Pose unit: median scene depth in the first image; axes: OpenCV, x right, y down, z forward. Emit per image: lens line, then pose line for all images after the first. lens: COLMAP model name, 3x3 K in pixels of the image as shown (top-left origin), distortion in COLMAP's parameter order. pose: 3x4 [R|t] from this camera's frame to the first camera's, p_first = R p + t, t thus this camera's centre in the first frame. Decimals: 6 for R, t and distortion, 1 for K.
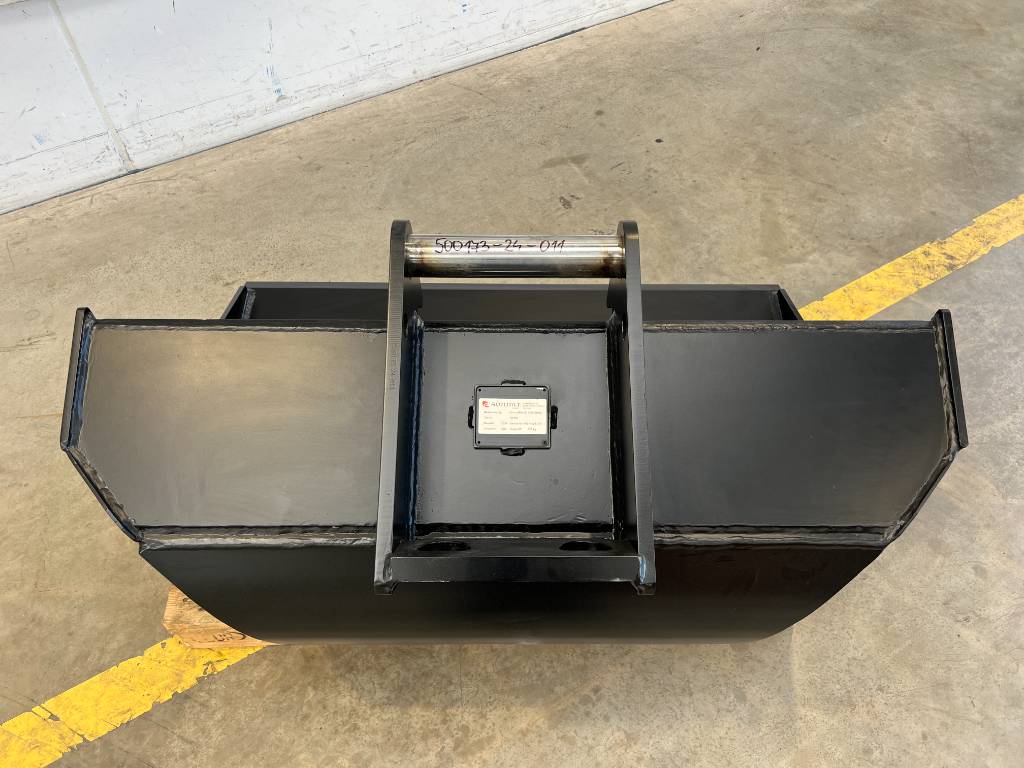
lens RADIAL K [[765.1, 0, 516.3], [0, 765.1, 384.0], [0, 0, 1]] dist [0.048884, -0.051341]
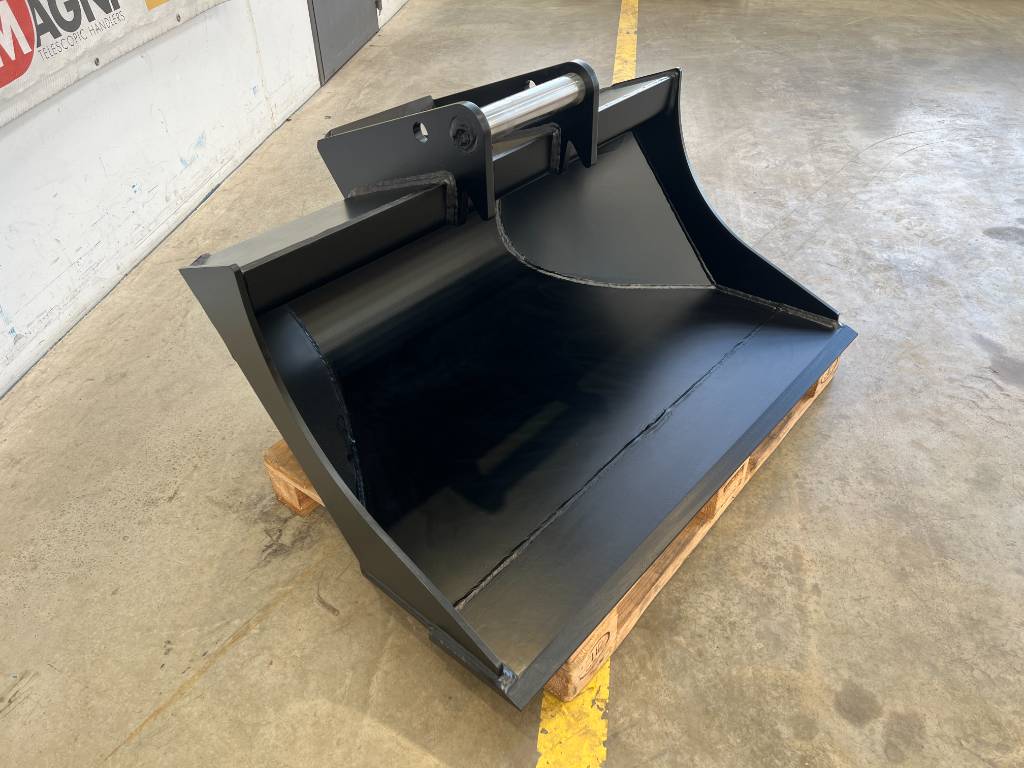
lens RADIAL K [[765.1, 0, 513.3], [0, 765.1, 396.4], [0, 0, 1]] dist [0.048884, -0.051341]
pose [[0.631259, -0.501562, 0.591564, -0.804668], [0.626797, 0.779139, -0.008256, 0.030814], [-0.456770, 0.376002, 0.806216, 0.178539]]
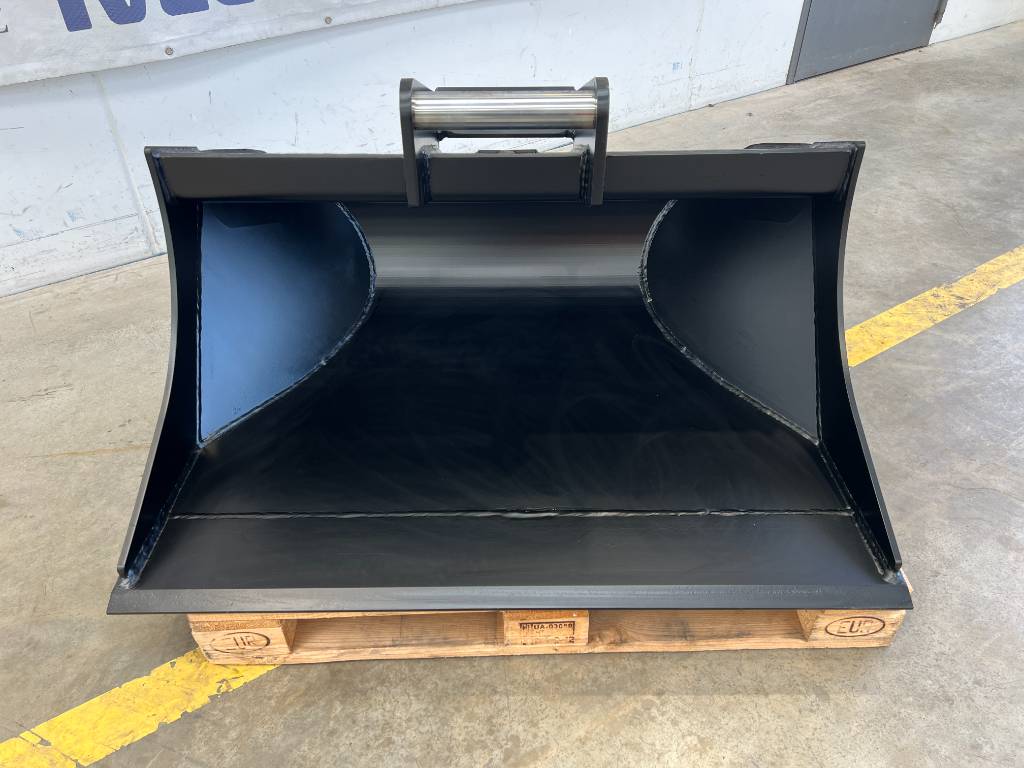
lens RADIAL K [[765.1, 0, 508.4], [0, 765.1, 397.5], [0, 0, 1]] dist [0.048884, -0.051341]
pose [[0.999487, -0.030813, 0.008778, -0.065808], [0.031999, 0.973753, -0.225348, 0.252045], [-0.001603, 0.225513, 0.974239, 0.055803]]
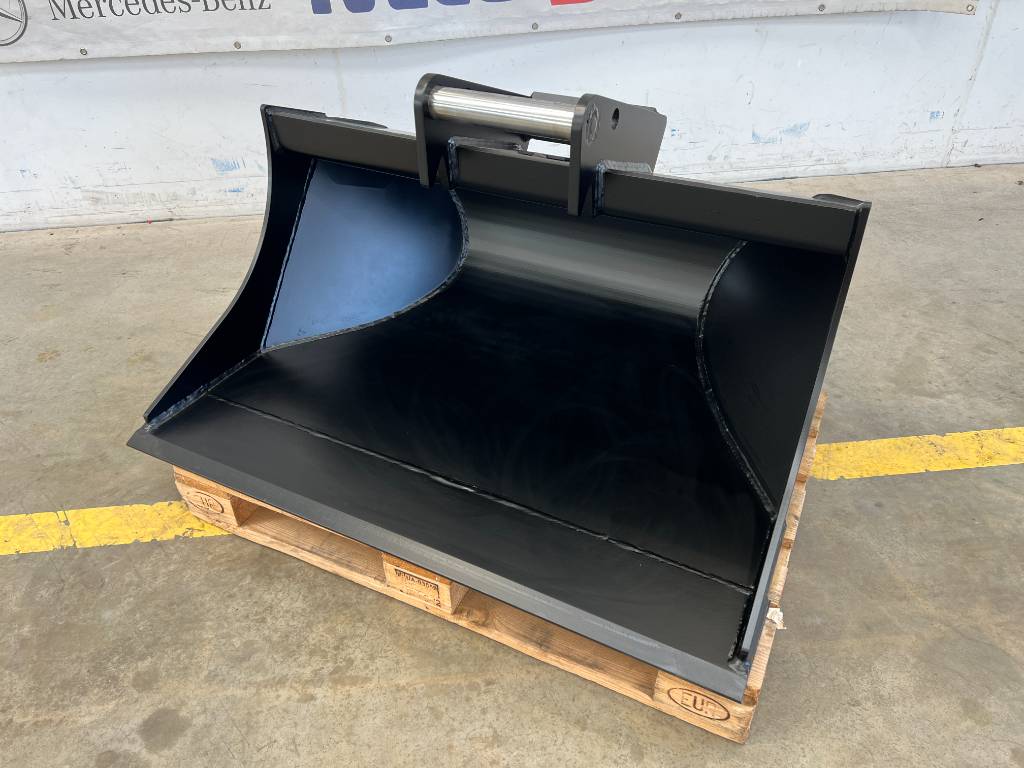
lens RADIAL K [[765.1, 0, 503.6], [0, 765.1, 389.4], [0, 0, 1]] dist [0.048884, -0.051341]
pose [[0.895777, 0.243585, -0.371820, 0.365279], [-0.330032, 0.924804, -0.189250, 0.235201], [0.297762, 0.292238, 0.908810, 0.066779]]
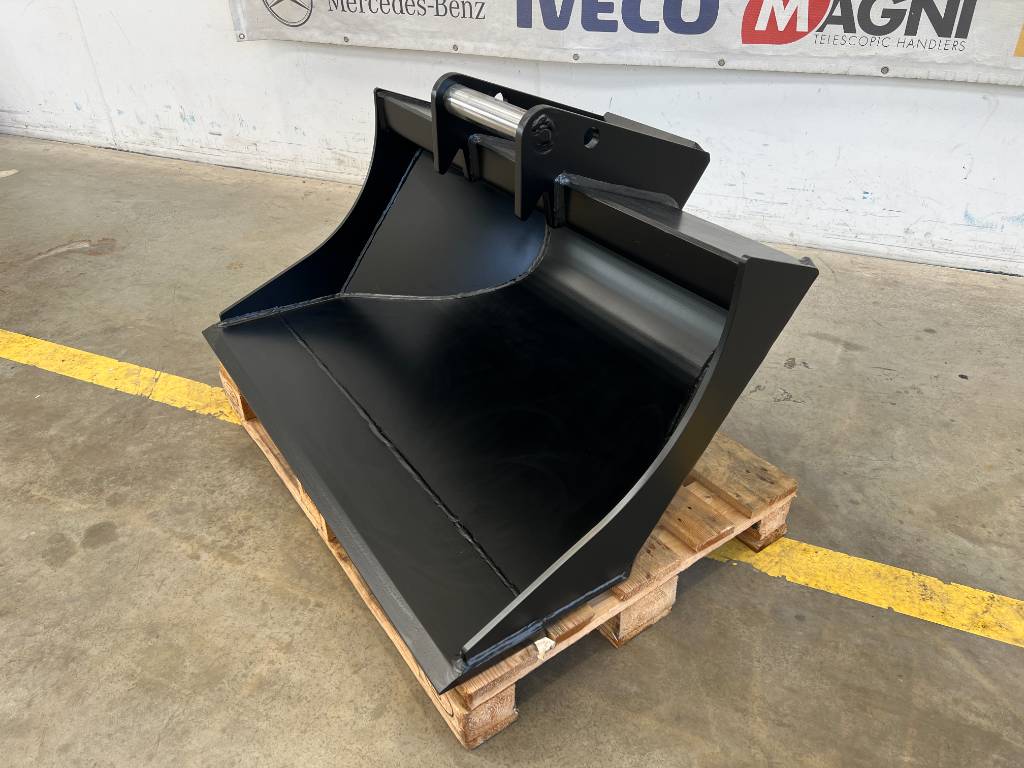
lens RADIAL K [[765.1, 0, 504.0], [0, 765.1, 382.7], [0, 0, 1]] dist [0.048884, -0.051341]
pose [[0.569780, 0.446844, -0.689697, 0.794361], [-0.636709, 0.770641, -0.026719, 0.039561], [0.519570, 0.454360, 0.723605, 0.248949]]
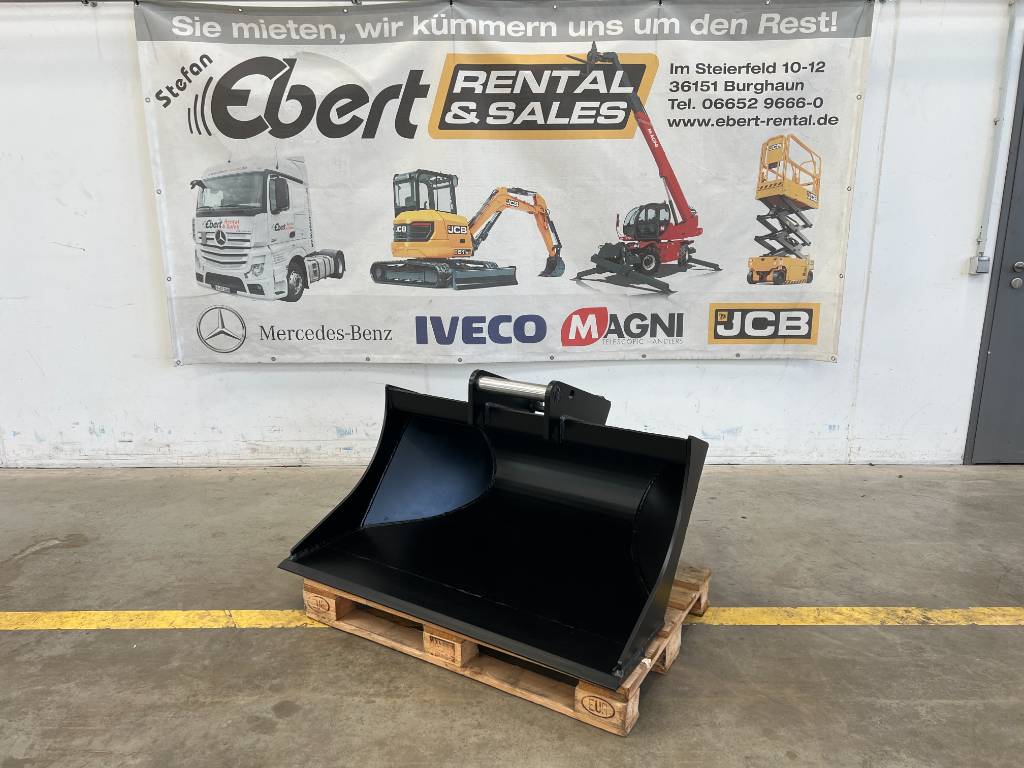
lens RADIAL K [[765.1, 0, 505.4], [0, 765.1, 389.4], [0, 0, 1]] dist [0.048884, -0.051341]
pose [[0.853766, 0.117005, -0.507339, 0.825680], [-0.409635, 0.752413, -0.515822, 0.677239], [0.321375, 0.648216, 0.690315, -0.423083]]
